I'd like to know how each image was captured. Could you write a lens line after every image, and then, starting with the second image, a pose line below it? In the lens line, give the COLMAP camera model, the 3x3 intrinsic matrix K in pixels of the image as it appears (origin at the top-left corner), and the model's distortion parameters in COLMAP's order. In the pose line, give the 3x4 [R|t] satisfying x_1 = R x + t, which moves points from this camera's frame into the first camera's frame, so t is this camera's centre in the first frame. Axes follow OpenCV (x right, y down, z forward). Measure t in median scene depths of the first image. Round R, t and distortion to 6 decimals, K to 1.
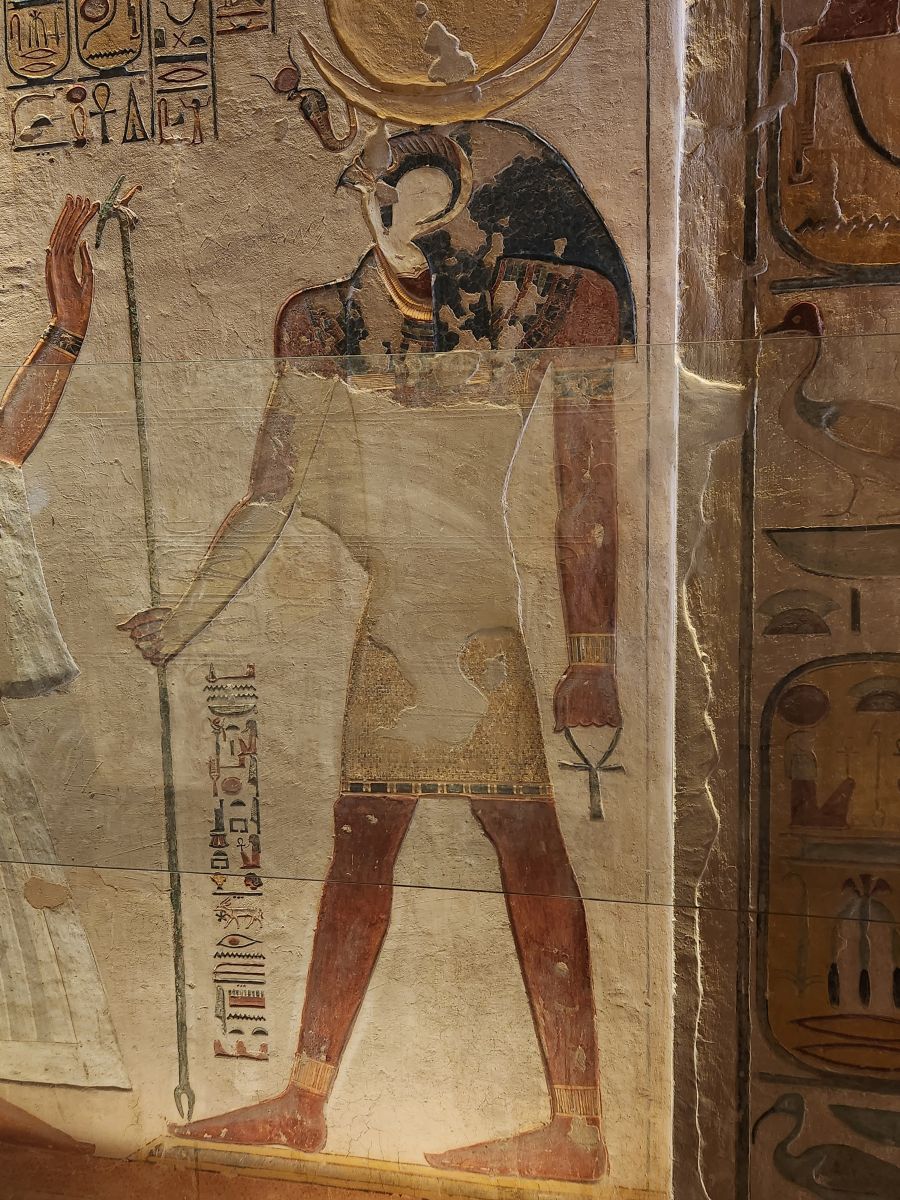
lens RADIAL K [[960.7, 0, 453.4], [0, 960.7, 596.8], [0, 0, 1]] dist [0.035338, -0.023426]
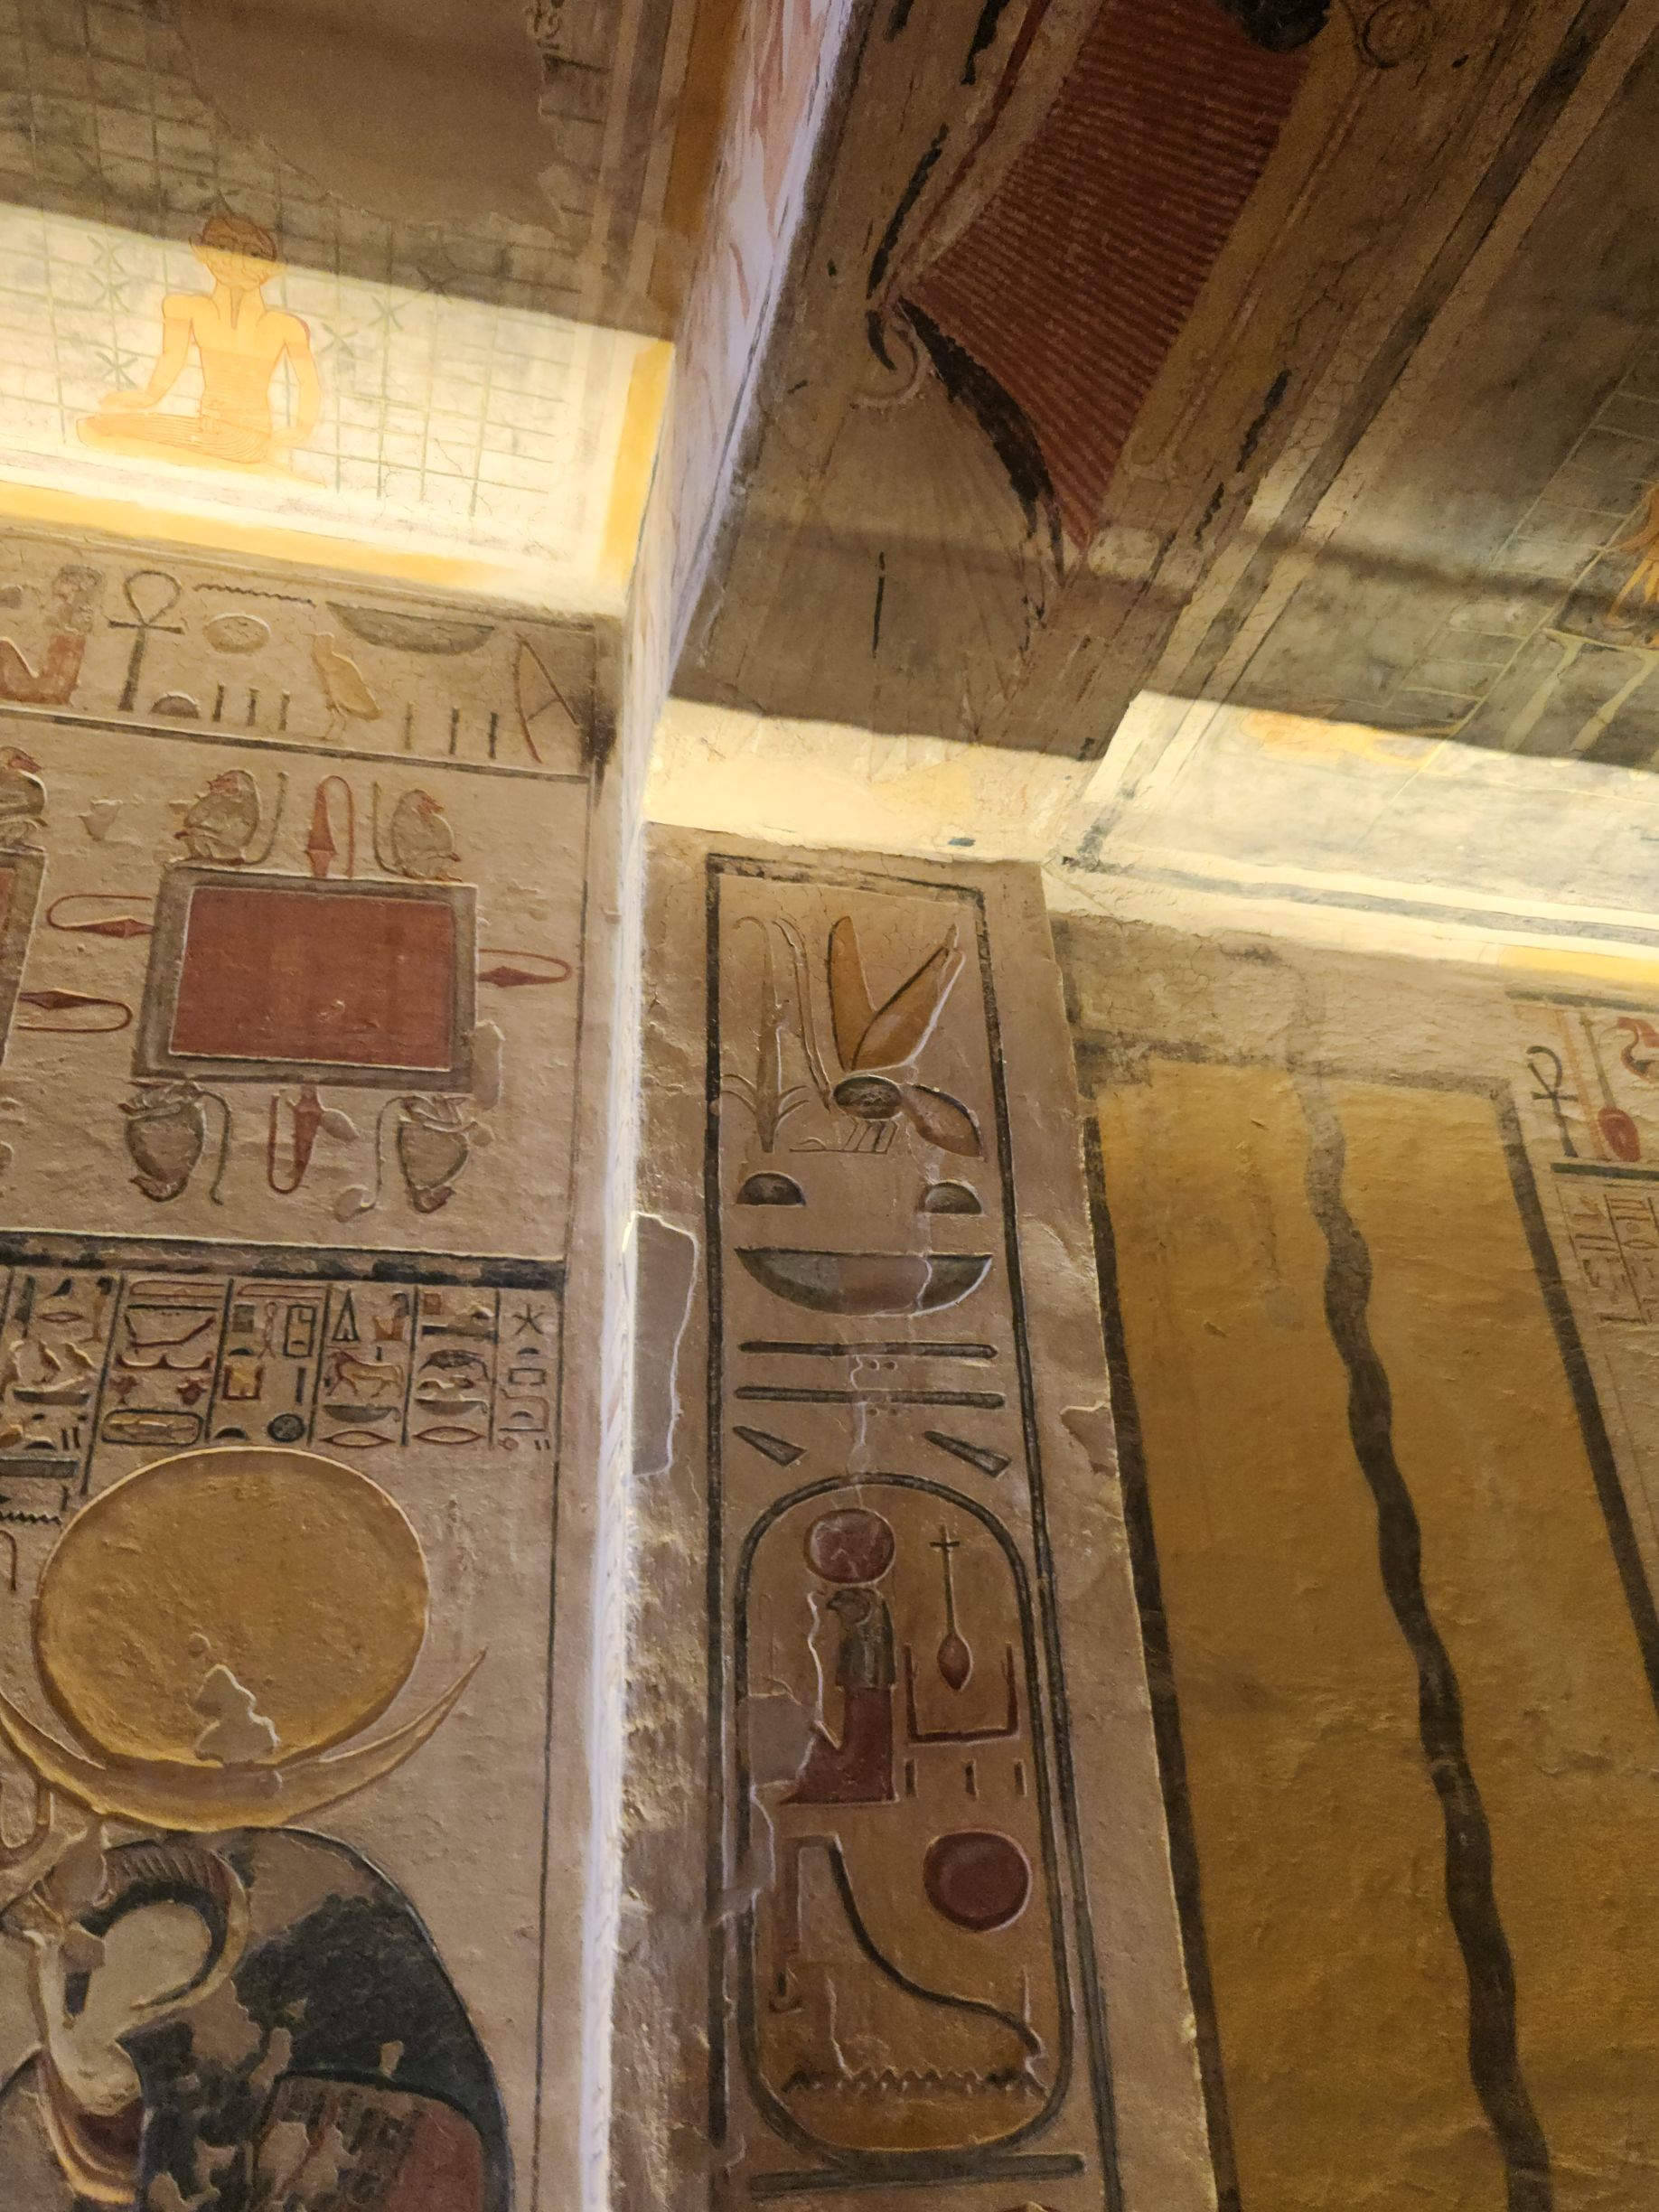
lens RADIAL K [[1771.0, 0, 838.5], [0, 1771.0, 1107.2], [0, 0, 1]] dist [0.035338, -0.023426]
pose [[0.889929, 0.198428, 0.410675, -0.208061], [0.076557, 0.822644, -0.563379, -0.206289], [-0.449629, 0.532807, 0.716904, -0.206655]]
